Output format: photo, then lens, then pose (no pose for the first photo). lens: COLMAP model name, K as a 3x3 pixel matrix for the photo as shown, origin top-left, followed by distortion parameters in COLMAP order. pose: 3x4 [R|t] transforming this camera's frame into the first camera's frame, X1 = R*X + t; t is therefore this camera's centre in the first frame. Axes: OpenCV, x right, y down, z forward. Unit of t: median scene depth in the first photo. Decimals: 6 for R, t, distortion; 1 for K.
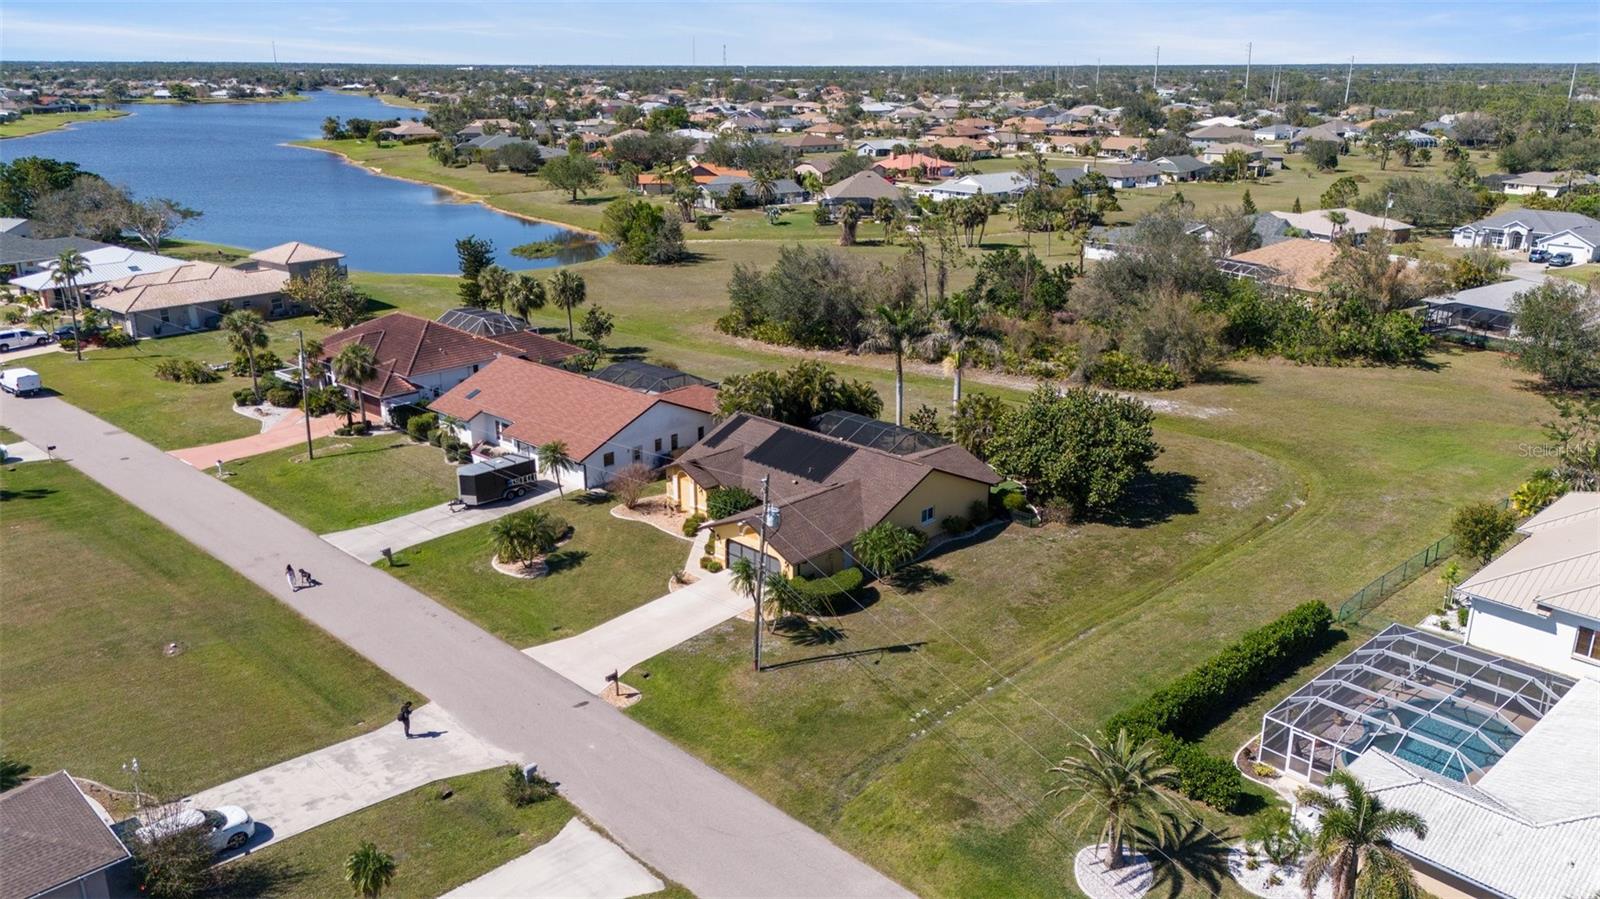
lens RADIAL K [[1097.8, 0, 800.0], [0, 1097.8, 449.5], [0, 0, 1]] dist [0.078257, -0.079875]
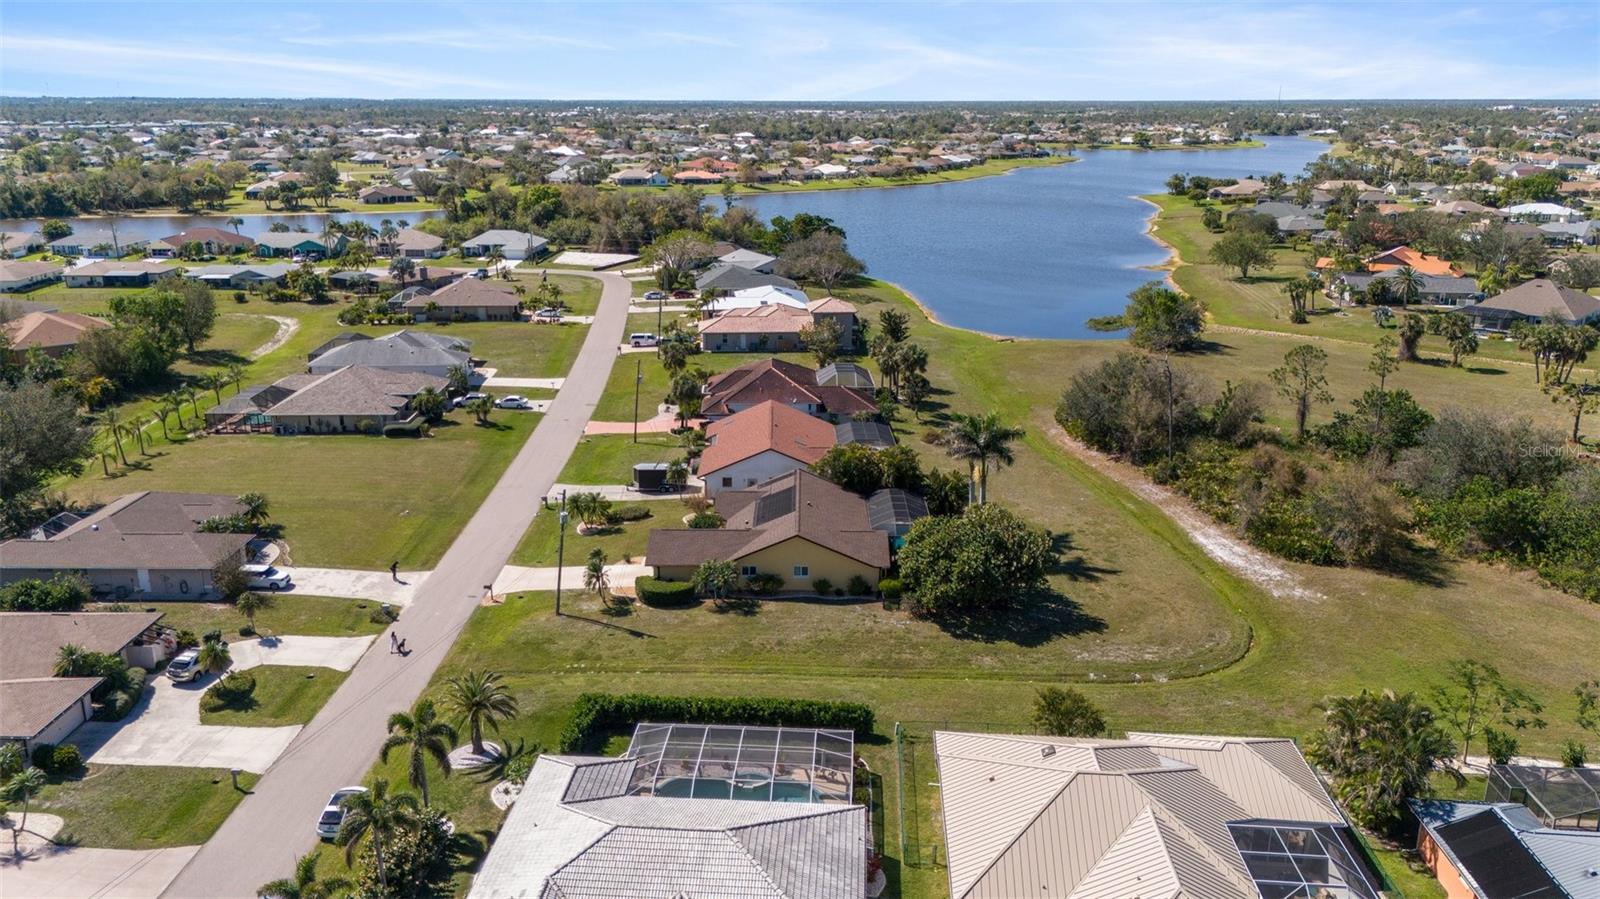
lens RADIAL K [[1097.8, 0, 800.0], [0, 1097.8, 449.5], [0, 0, 1]] dist [0.078257, -0.079875]
pose [[0.717148, 0.204828, -0.666142, 0.847117], [-0.230977, 0.971668, 0.050109, -0.128034], [0.657532, 0.117928, 0.744140, 0.029967]]
